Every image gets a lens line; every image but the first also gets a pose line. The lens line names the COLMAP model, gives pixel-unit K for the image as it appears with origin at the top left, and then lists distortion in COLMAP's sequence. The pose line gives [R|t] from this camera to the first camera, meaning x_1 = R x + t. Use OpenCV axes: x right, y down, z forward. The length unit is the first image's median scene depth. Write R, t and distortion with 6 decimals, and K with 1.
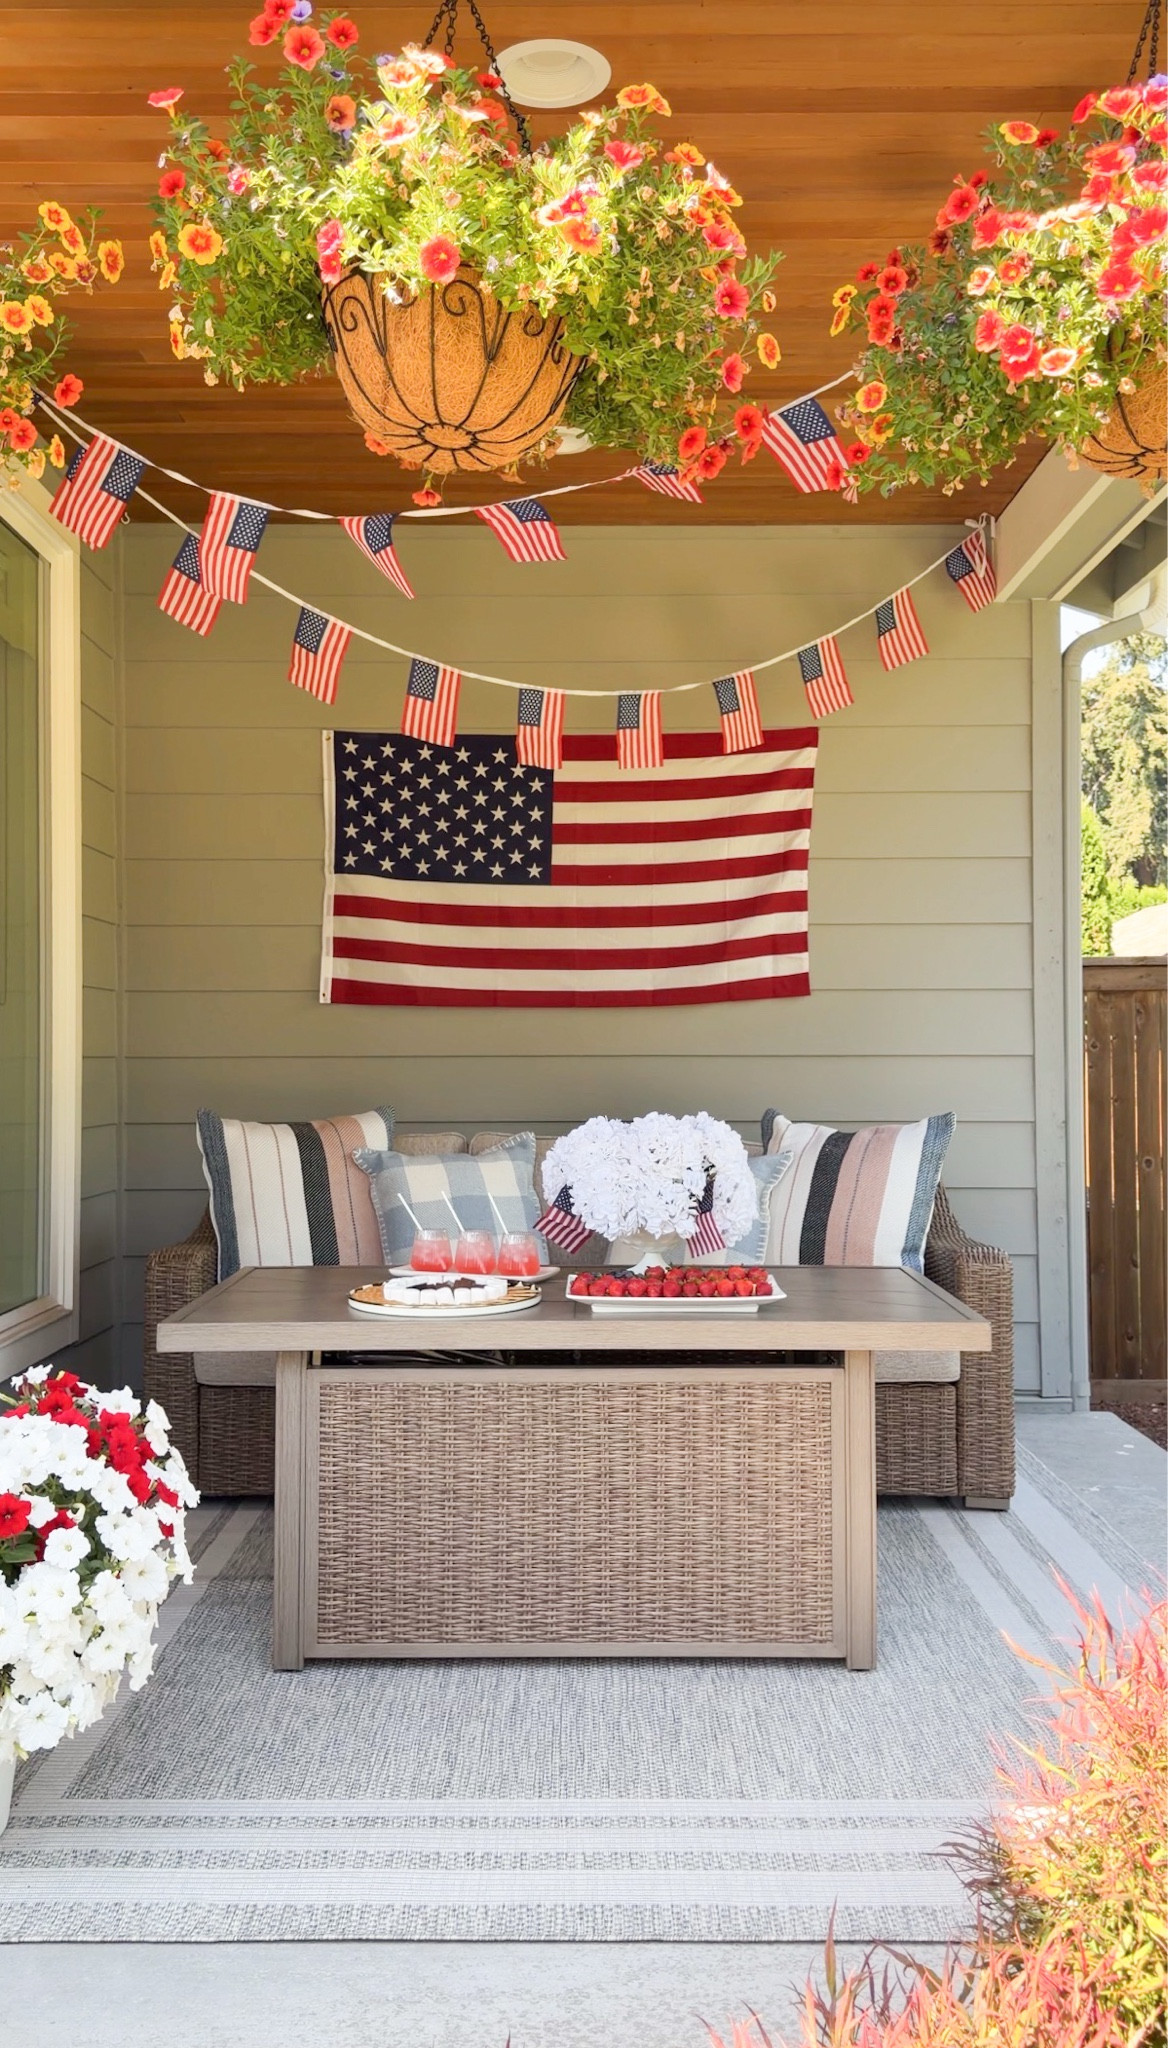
lens RADIAL K [[1676.2, 0, 579.0], [0, 1676.2, 997.1], [0, 0, 1]] dist [0.143589, -0.252005]
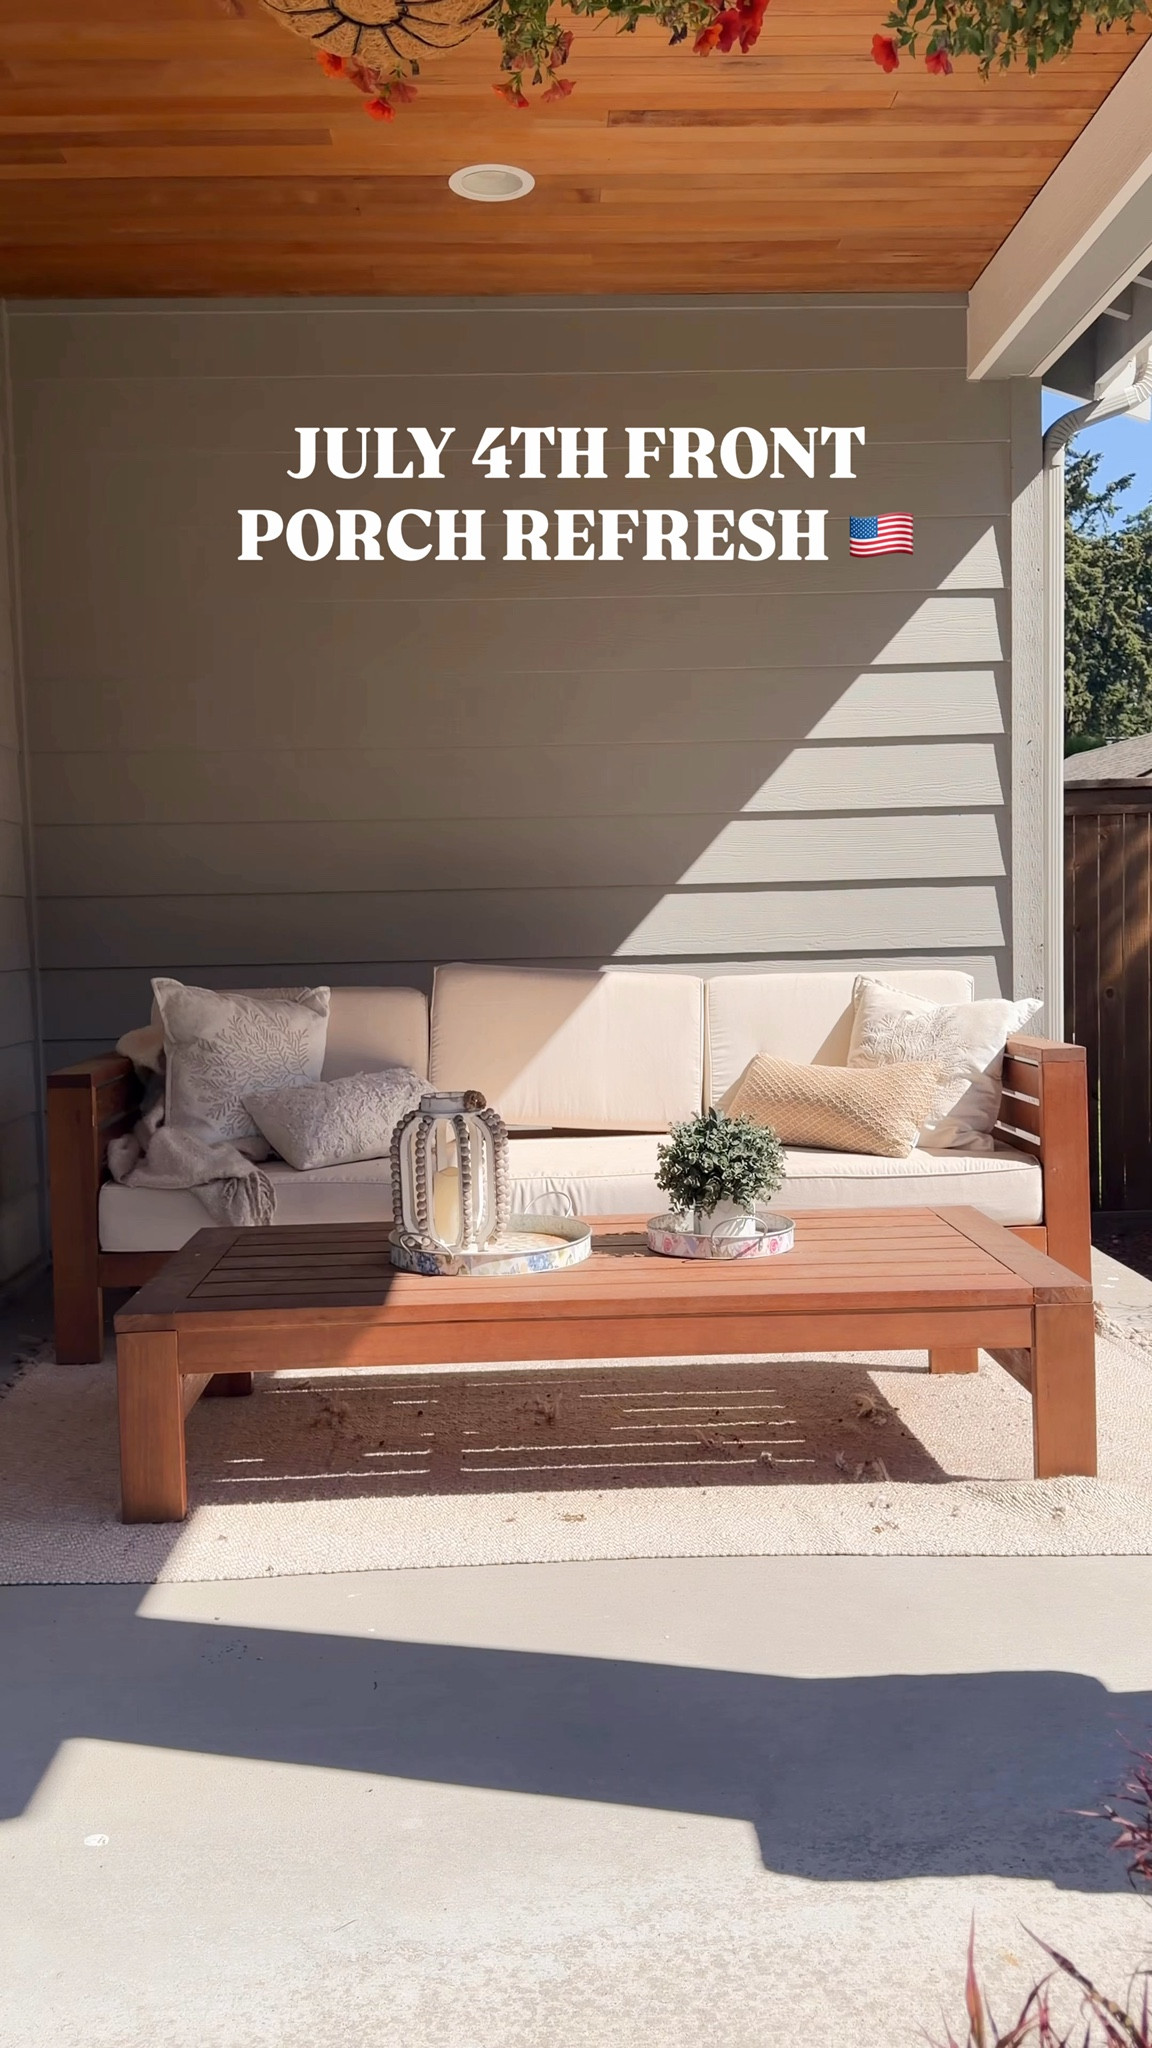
lens RADIAL K [[1647.2, 0, 576.4], [0, 1647.2, 975.7], [0, 0, 1]] dist [0.139359, -0.190484]
pose [[0.999062, -0.018620, 0.039099, -0.016275], [0.015704, 0.997164, 0.073600, 0.031859], [-0.040359, -0.072917, 0.996521, 0.135929]]
